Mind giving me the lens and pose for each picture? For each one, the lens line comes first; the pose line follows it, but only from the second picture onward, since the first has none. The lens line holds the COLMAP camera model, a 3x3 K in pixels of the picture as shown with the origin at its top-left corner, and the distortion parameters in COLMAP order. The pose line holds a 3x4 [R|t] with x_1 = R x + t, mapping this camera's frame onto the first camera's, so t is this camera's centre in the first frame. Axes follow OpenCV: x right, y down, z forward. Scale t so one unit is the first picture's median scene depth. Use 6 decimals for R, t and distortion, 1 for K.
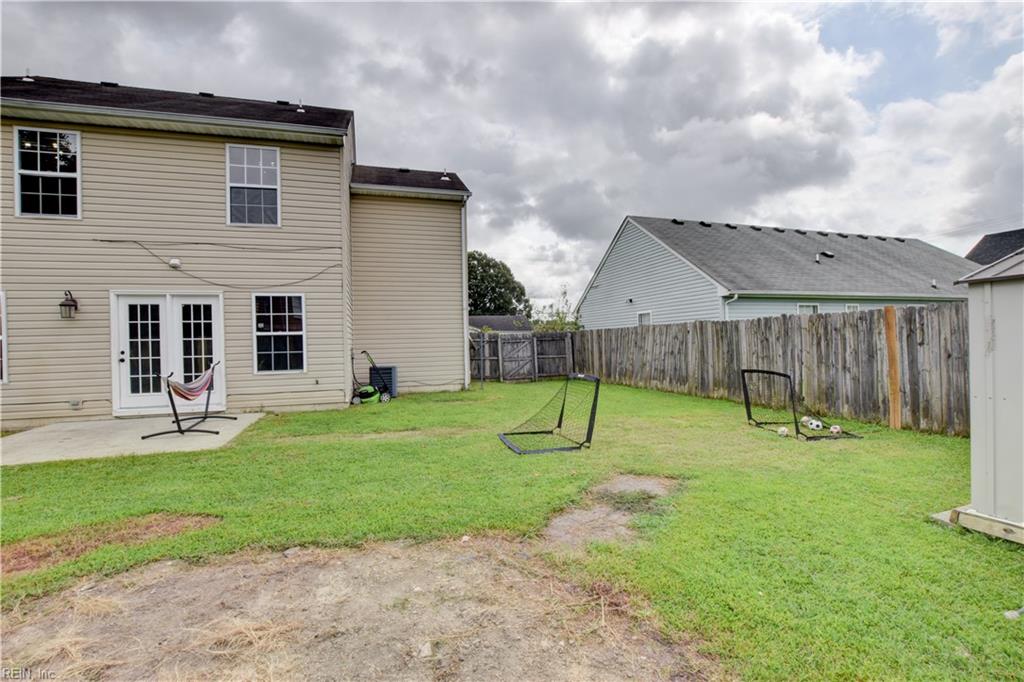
lens RADIAL K [[455.2, 0, 516.7], [0, 455.2, 343.7], [0, 0, 1]] dist [-0.036426, 0.006828]
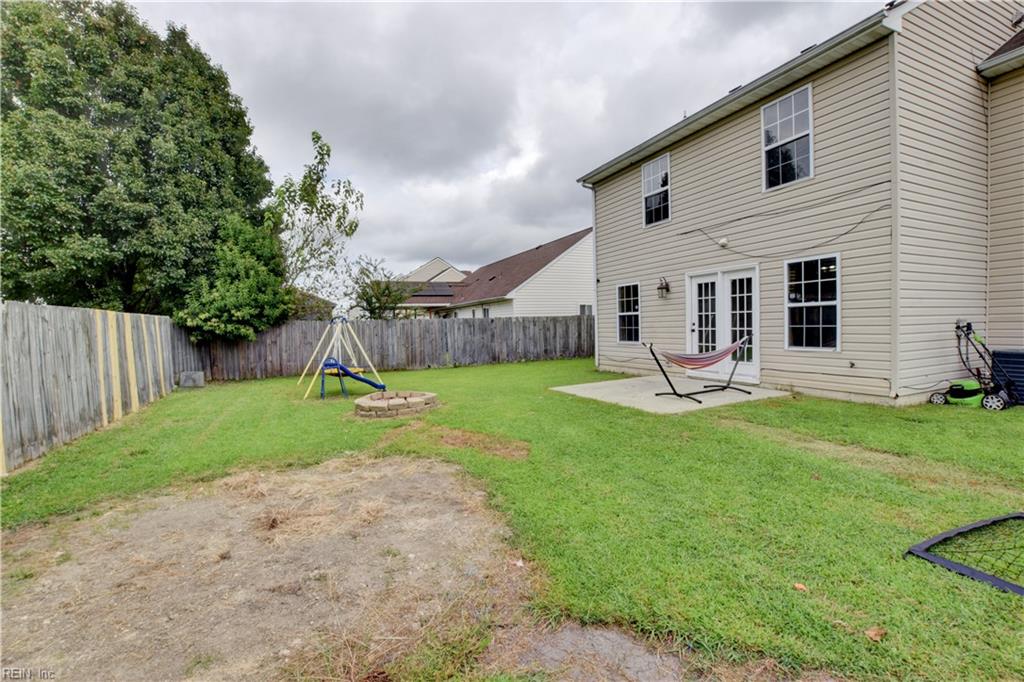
lens RADIAL K [[455.2, 0, 512.5], [0, 455.2, 343.4], [0, 0, 1]] dist [-0.036426, 0.006828]
pose [[0.118169, 0.057227, -0.991343, 0.261630], [0.017144, 0.998072, 0.059659, -0.009135], [0.992845, -0.024045, 0.116960, 0.341046]]
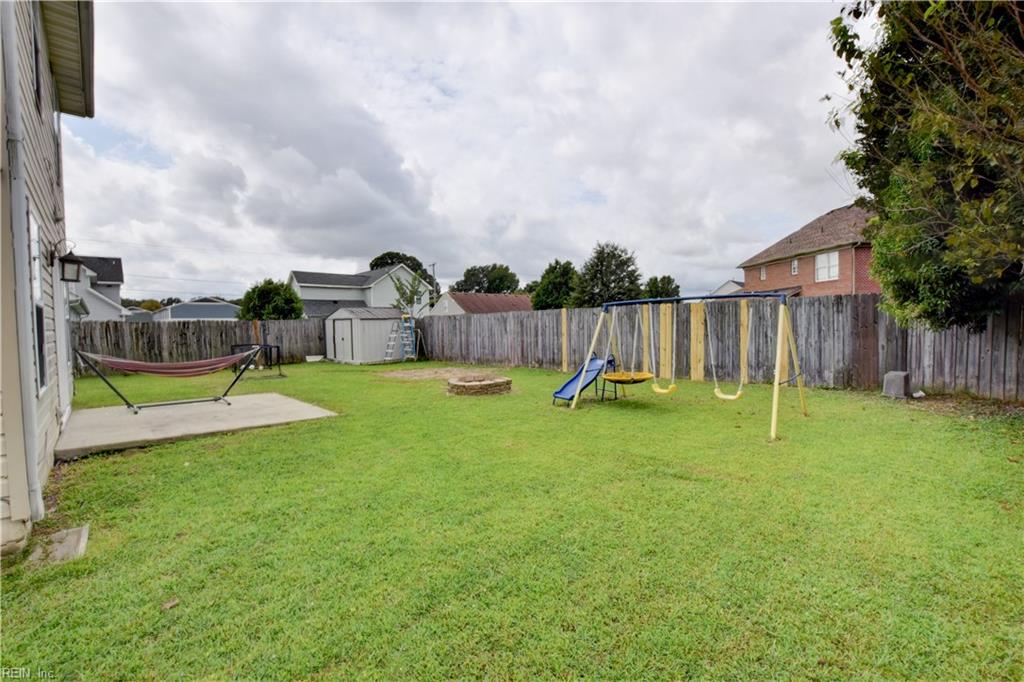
lens RADIAL K [[455.2, 0, 517.2], [0, 455.2, 345.6], [0, 0, 1]] dist [-0.036426, 0.006828]
pose [[-0.439269, -0.009451, 0.898306, -1.675524], [0.034638, 0.999023, 0.027449, 0.035598], [-0.897688, 0.043173, -0.438512, 0.614283]]
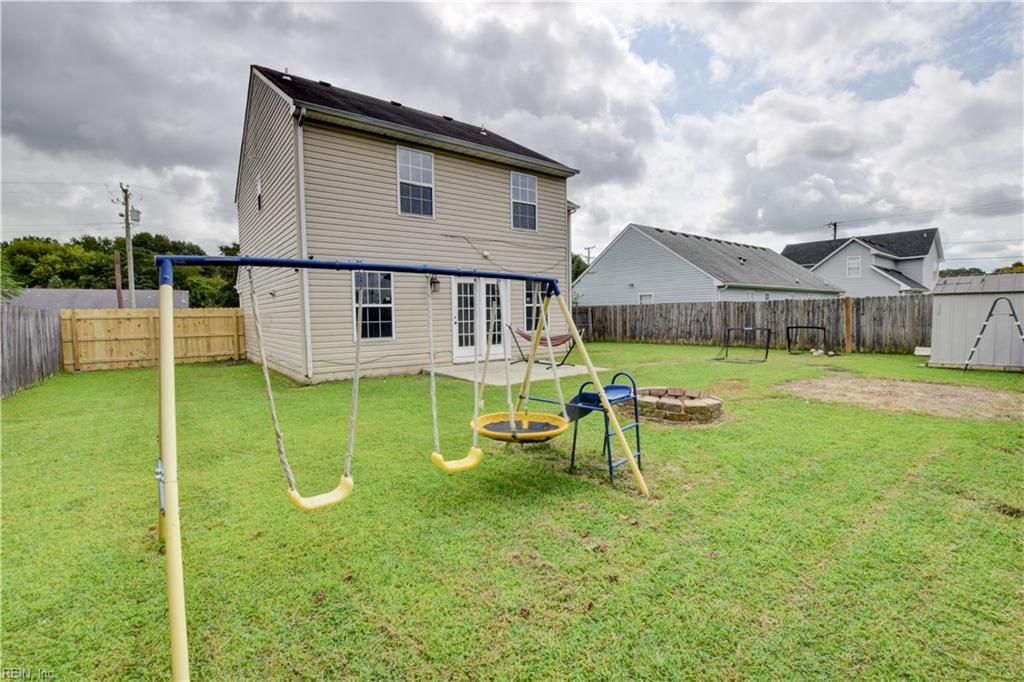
lens RADIAL K [[455.2, 0, 513.3], [0, 455.2, 347.3], [0, 0, 1]] dist [-0.036426, 0.006828]
pose [[0.937155, -0.019023, 0.348394, -1.139780], [-0.002004, 0.998203, 0.059895, 0.025875], [-0.348907, -0.056830, 0.935433, -0.379938]]
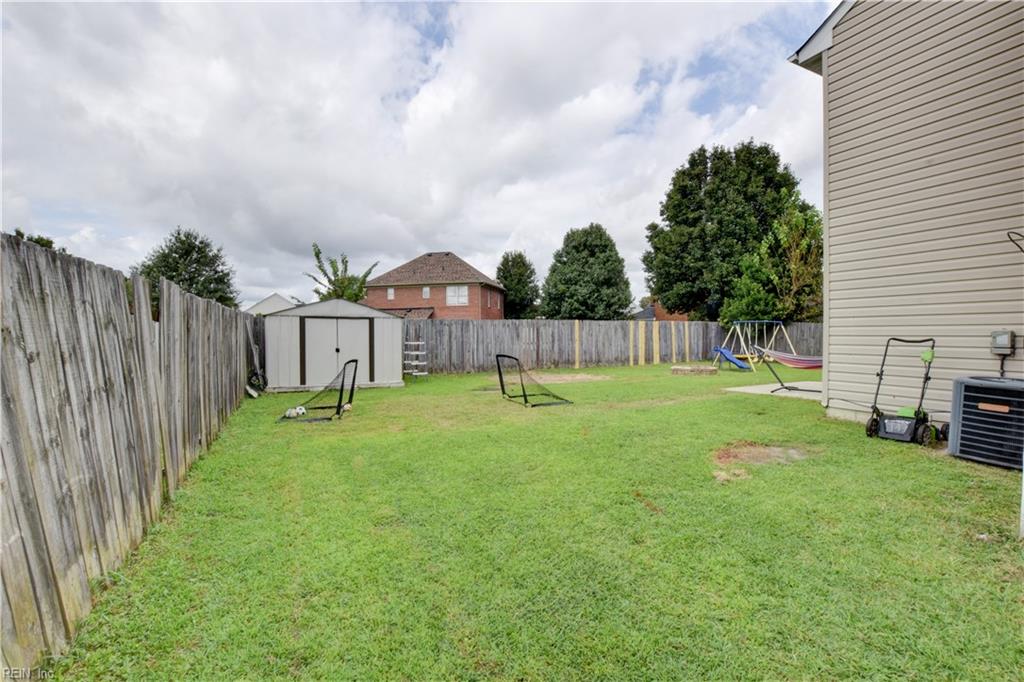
lens RADIAL K [[455.2, 0, 515.6], [0, 455.2, 341.3], [0, 0, 1]] dist [-0.036426, 0.006828]
pose [[-0.988136, 0.029205, -0.150779, 0.243883], [0.025456, 0.999318, 0.026736, -0.009314], [0.151457, 0.022580, -0.988206, 1.753803]]
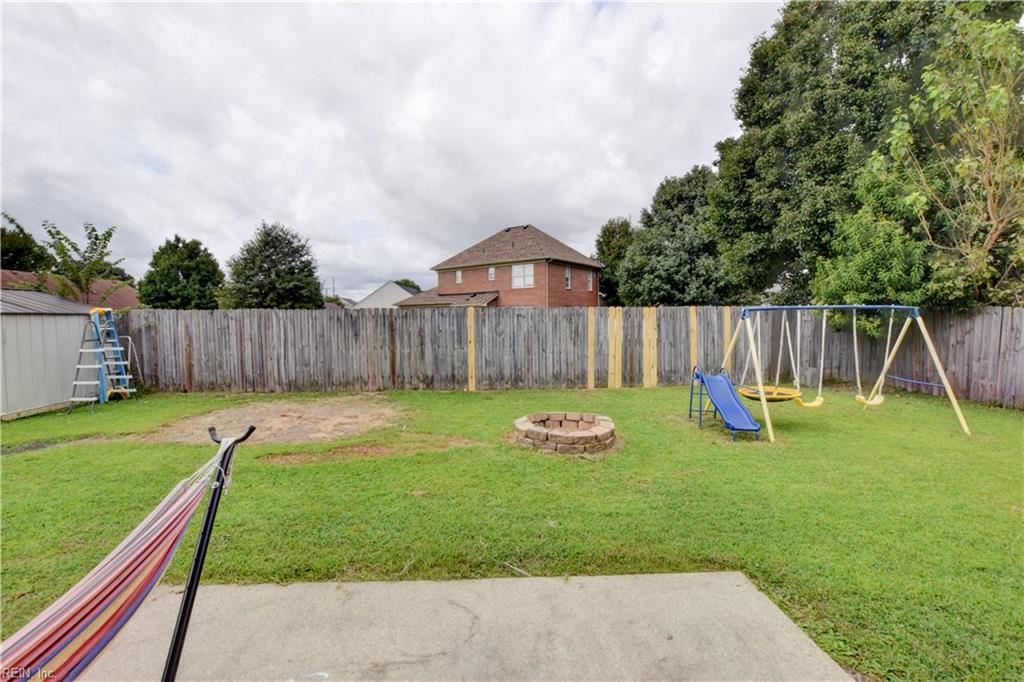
lens RADIAL K [[455.2, 0, 515.8], [0, 455.2, 342.2], [0, 0, 1]] dist [-0.036426, 0.006828]
pose [[-0.964633, 0.013689, 0.263242, -0.758965], [0.028571, 0.998197, 0.052789, -0.012240], [-0.262045, 0.058443, -0.963284, 0.889036]]
